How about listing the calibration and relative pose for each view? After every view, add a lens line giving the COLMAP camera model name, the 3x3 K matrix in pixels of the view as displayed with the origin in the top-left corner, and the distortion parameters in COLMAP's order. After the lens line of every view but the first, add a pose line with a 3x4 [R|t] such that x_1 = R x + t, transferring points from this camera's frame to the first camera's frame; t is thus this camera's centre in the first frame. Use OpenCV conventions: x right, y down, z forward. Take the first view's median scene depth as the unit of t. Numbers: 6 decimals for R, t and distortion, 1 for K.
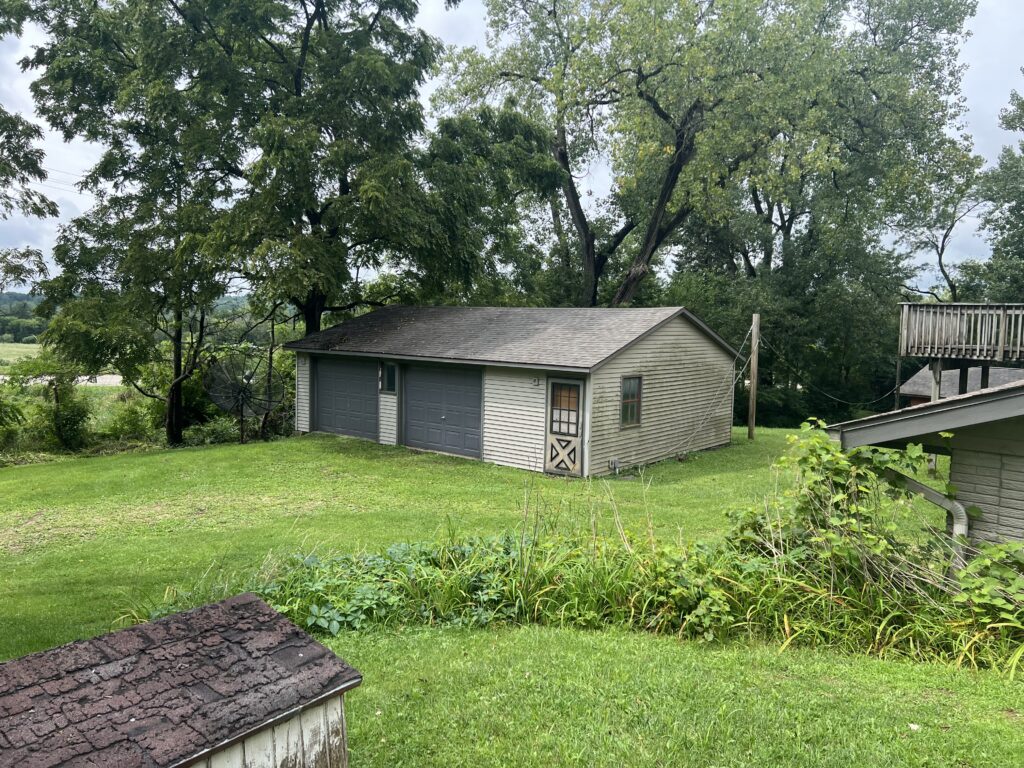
lens RADIAL K [[766.1, 0, 508.2], [0, 766.1, 386.0], [0, 0, 1]] dist [0.043695, -0.045983]
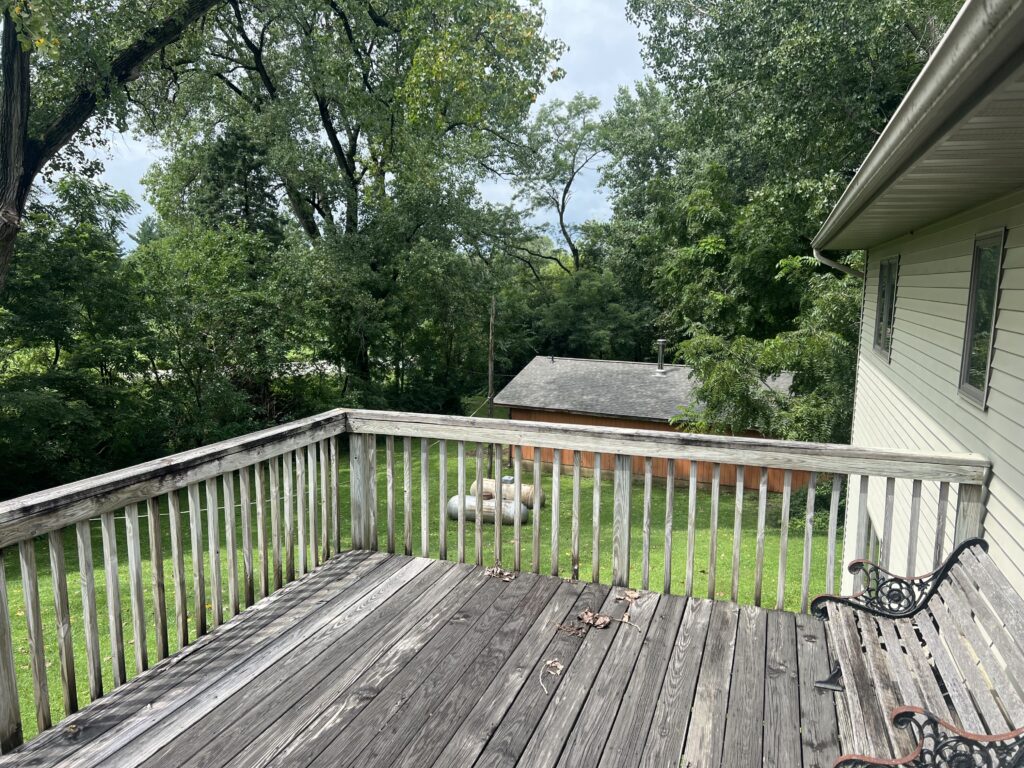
lens RADIAL K [[766.1, 0, 515.4], [0, 766.1, 387.1], [0, 0, 1]] dist [0.043695, -0.045983]
pose [[0.915674, -0.064428, 0.396725, 0.161387], [0.041367, 0.996934, 0.066422, -0.036055], [-0.399788, -0.044410, 0.915531, 0.230848]]
